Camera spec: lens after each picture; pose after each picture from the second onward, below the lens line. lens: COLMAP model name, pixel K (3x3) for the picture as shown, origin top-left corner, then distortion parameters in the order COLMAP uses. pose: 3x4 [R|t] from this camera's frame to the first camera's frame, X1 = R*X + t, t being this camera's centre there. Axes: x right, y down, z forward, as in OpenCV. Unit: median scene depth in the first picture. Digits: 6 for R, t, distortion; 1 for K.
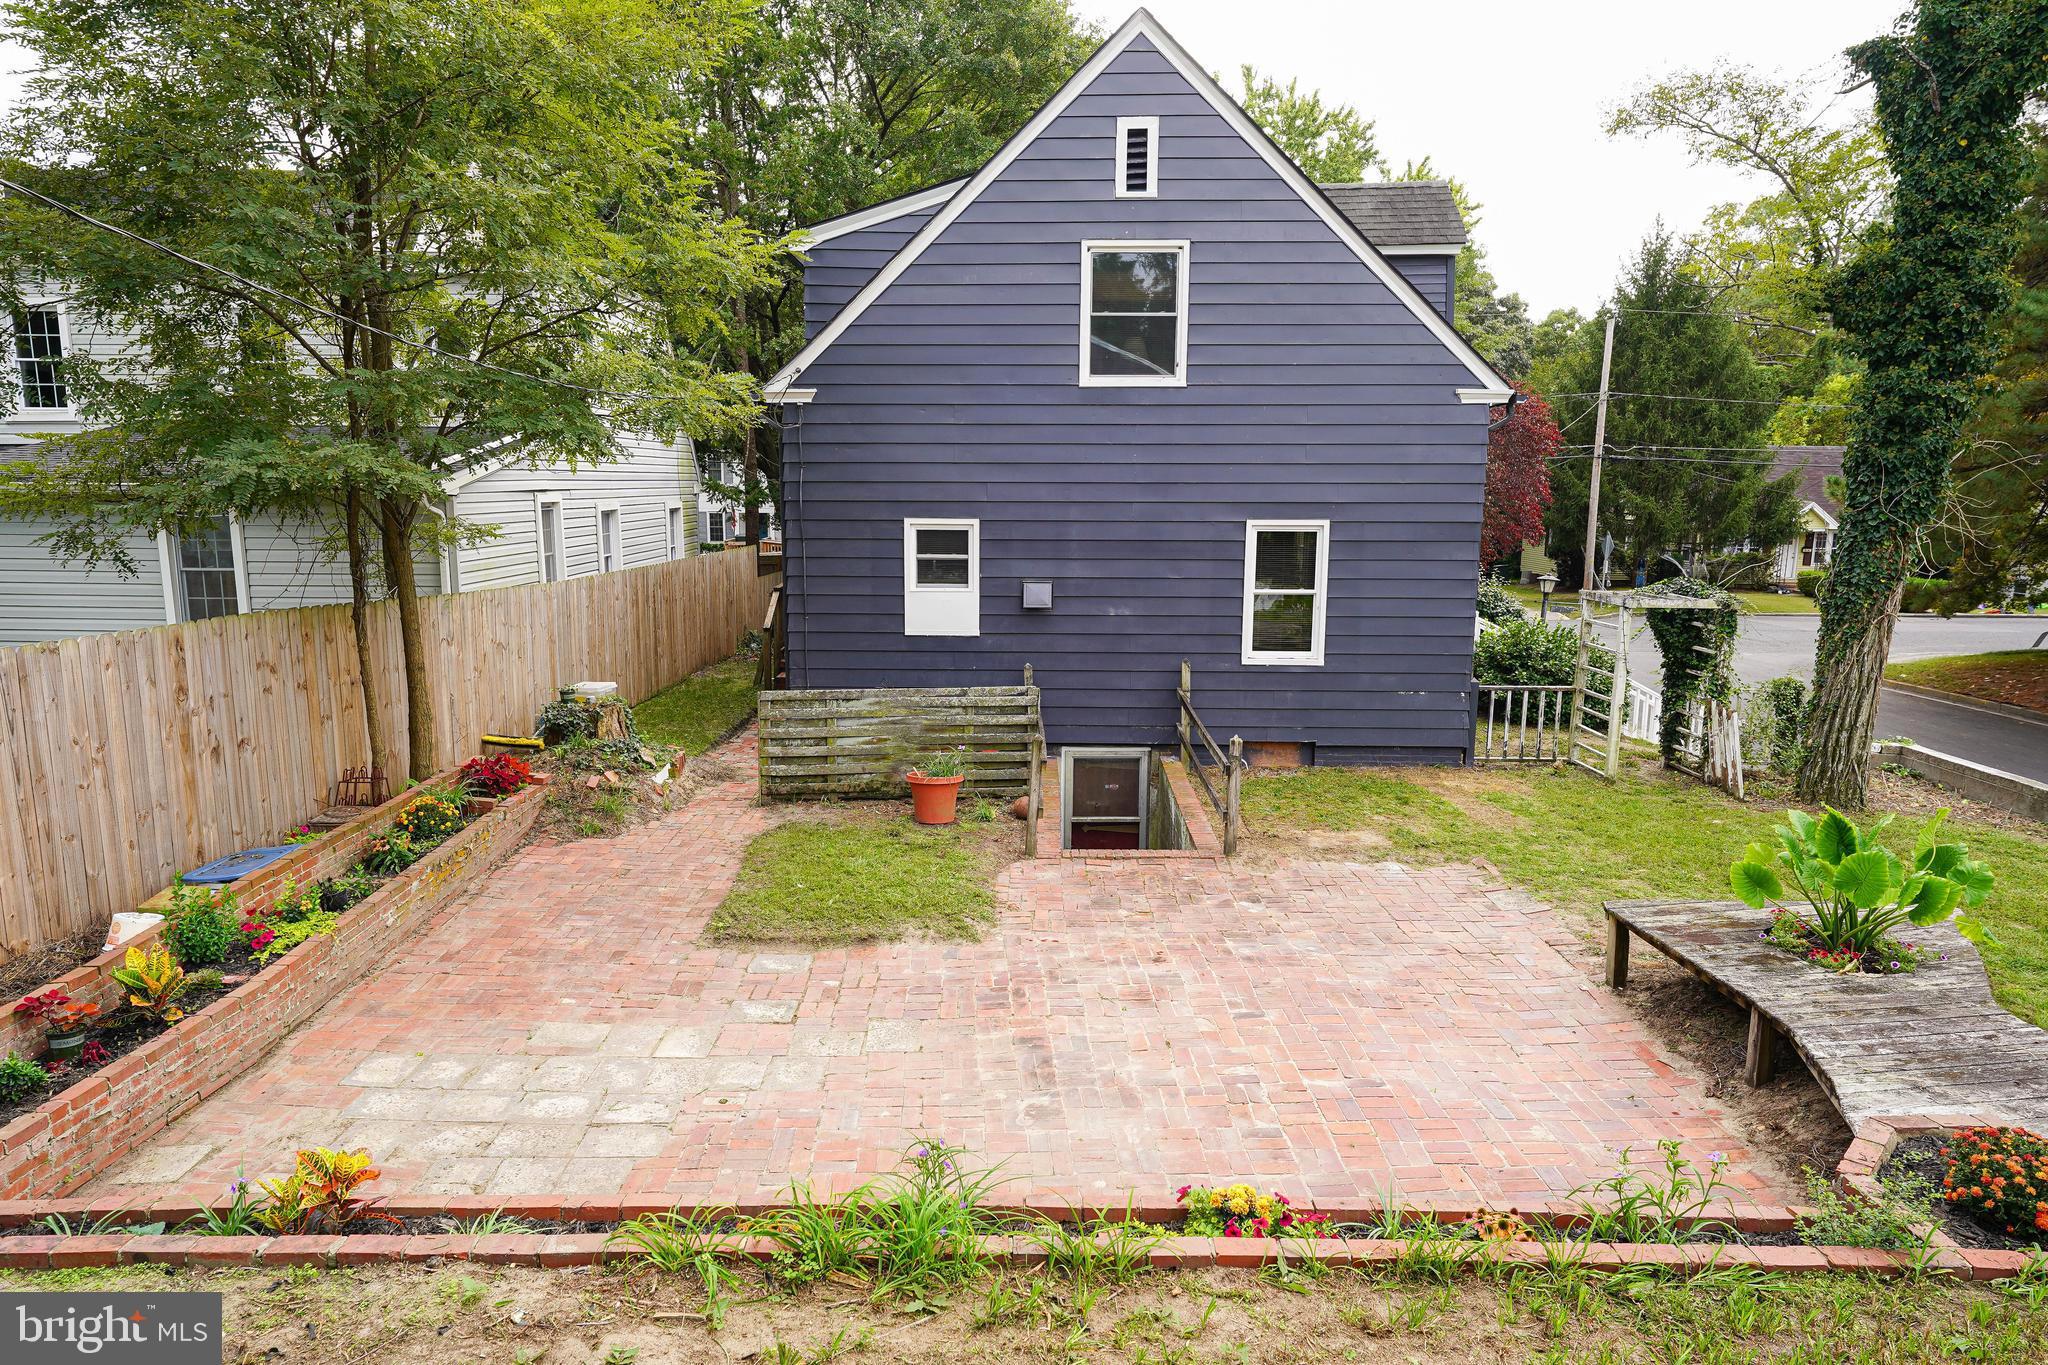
lens RADIAL K [[1252.9, 0, 1024.0], [0, 1252.9, 682.5], [0, 0, 1]] dist [0.019004, -0.000421]
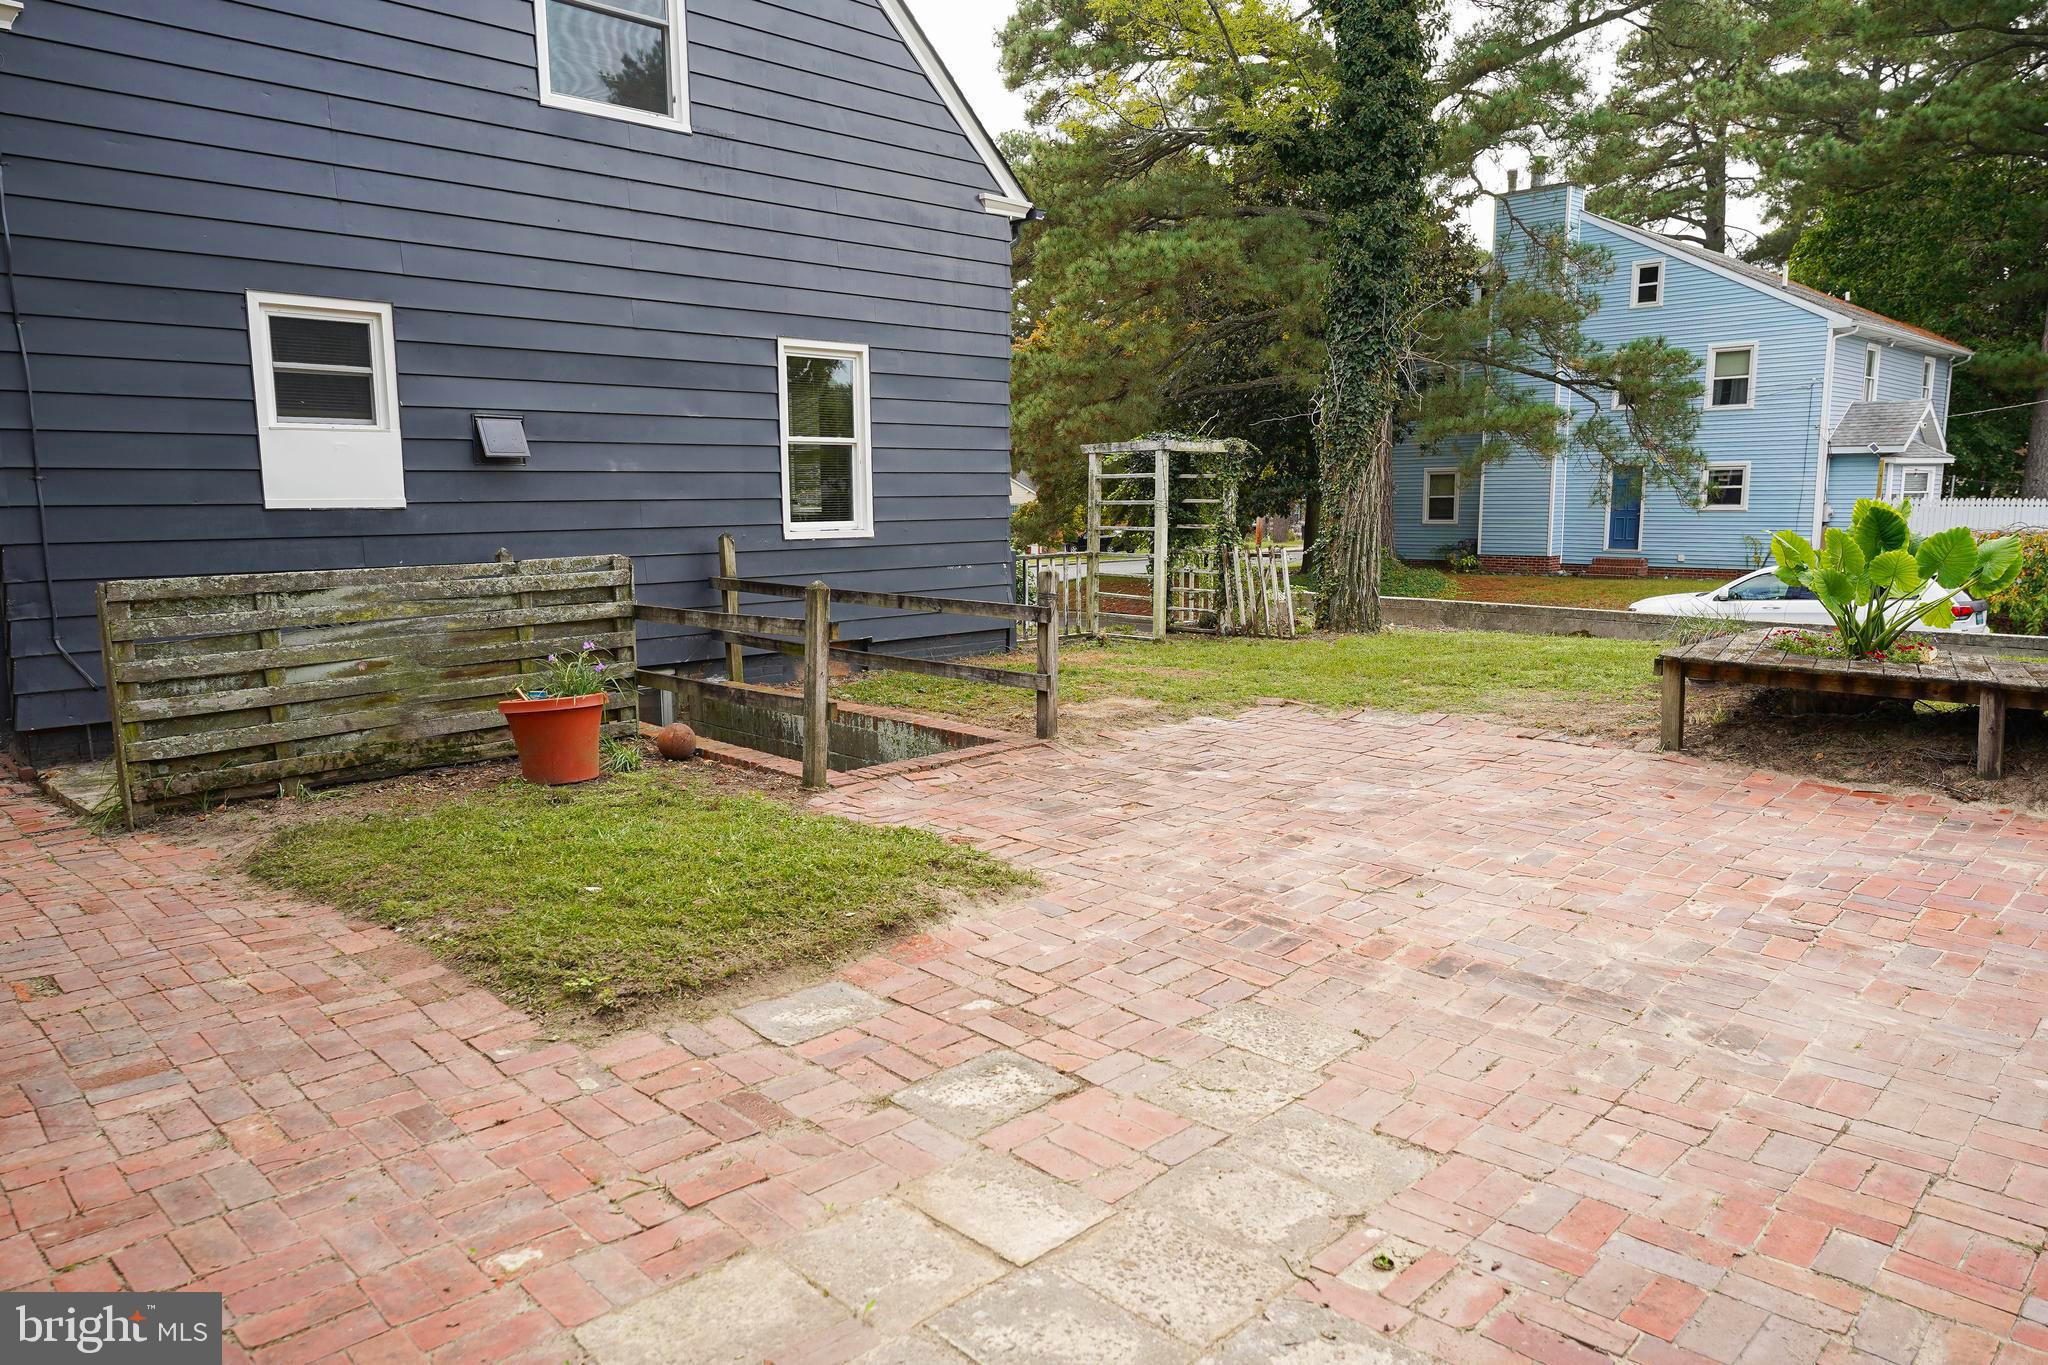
lens RADIAL K [[1316.5, 0, 1024.0], [0, 1316.5, 682.5], [0, 0, 1]] dist [0.016274, -0.000960]
pose [[0.720183, -0.114467, 0.684276, -0.298736], [0.125103, 0.991554, 0.034201, 0.068072], [-0.682412, 0.060974, 0.728420, 0.402466]]
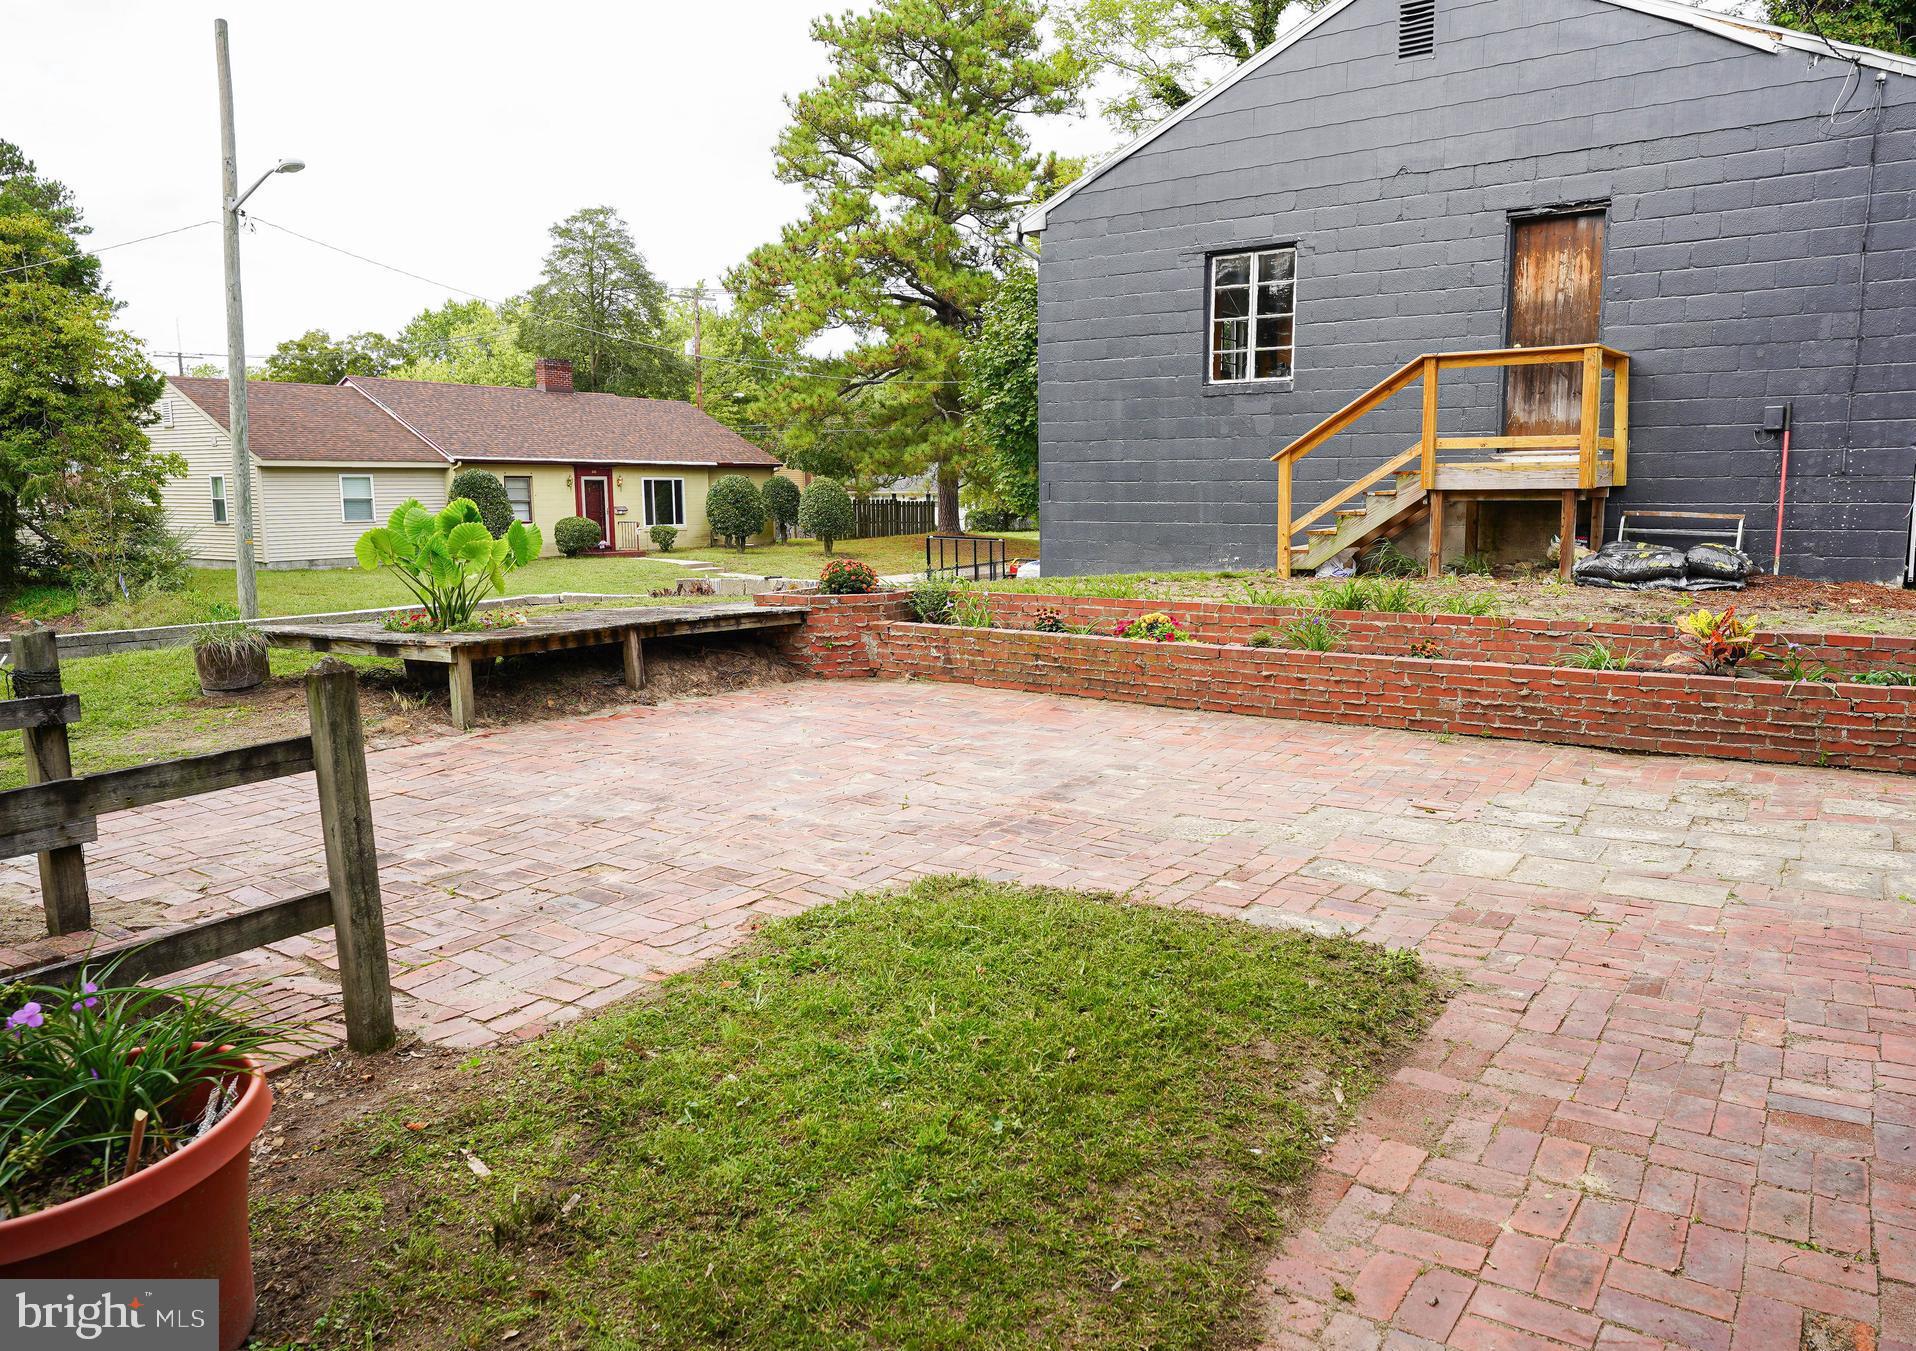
lens RADIAL K [[1339.3, 0, 958.0], [0, 1339.3, 675.5], [0, 0, 1]] dist [0.005554, 0.003838]
pose [[-0.820977, -0.083240, 0.564861, -0.256826], [0.093481, 0.956370, 0.276800, -0.027713], [-0.563256, 0.280050, -0.777377, 0.991503]]
